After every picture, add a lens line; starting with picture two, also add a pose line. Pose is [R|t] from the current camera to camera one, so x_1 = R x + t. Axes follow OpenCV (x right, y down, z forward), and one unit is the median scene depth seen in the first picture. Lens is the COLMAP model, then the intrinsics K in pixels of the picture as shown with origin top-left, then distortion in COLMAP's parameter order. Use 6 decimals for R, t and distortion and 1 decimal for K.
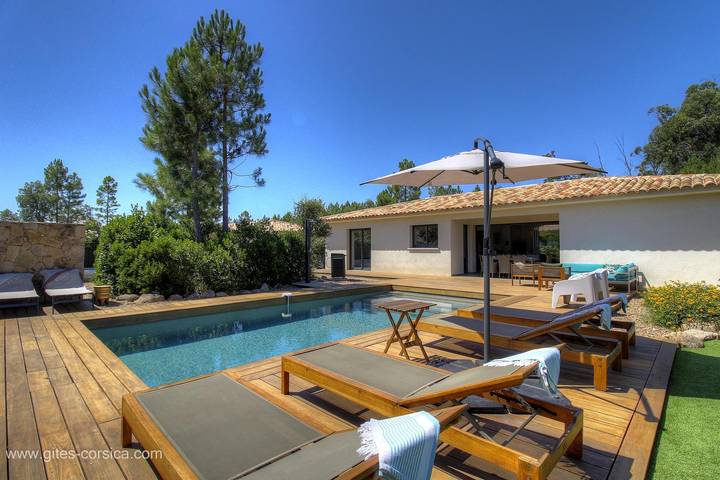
lens RADIAL K [[354.3, 0, 370.9], [0, 354.3, 240.0], [0, 0, 1]] dist [-0.015764, -0.000722]
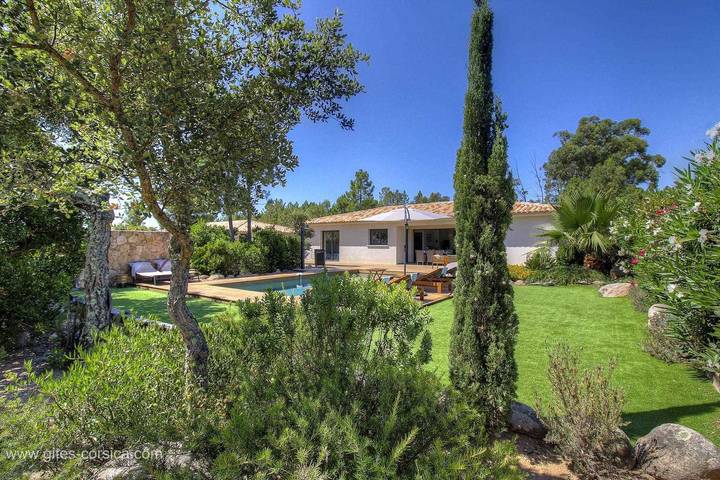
lens RADIAL K [[335.9, 0, 360.0], [0, 335.9, 240.0], [0, 0, 1]] dist [0.000273, -0.000063]
pose [[0.993994, 0.001883, 0.109420, -0.075428], [-0.003541, 0.999882, 0.014961, -0.019181], [-0.109379, -0.015258, 0.993883, -0.360124]]
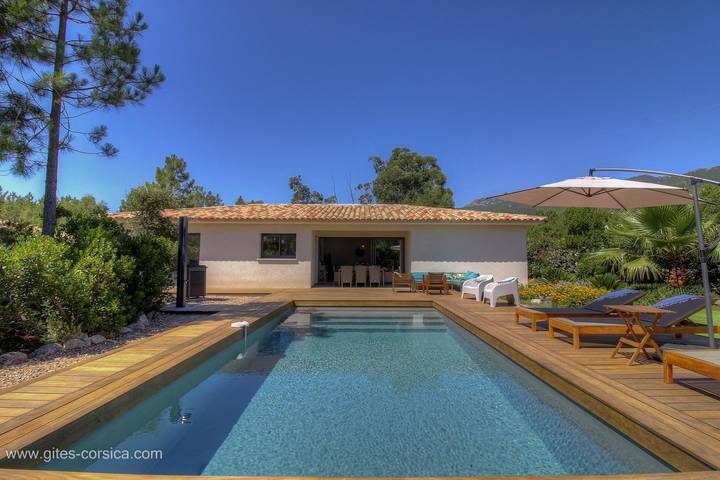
lens RADIAL K [[335.9, 0, 360.0], [0, 335.9, 240.0], [0, 0, 1]] dist [0.000273, -0.000063]
pose [[0.725601, 0.044921, 0.686648, -0.318079], [-0.021186, 0.998852, -0.042958, 0.007806], [-0.687789, 0.016623, 0.725720, 0.229228]]
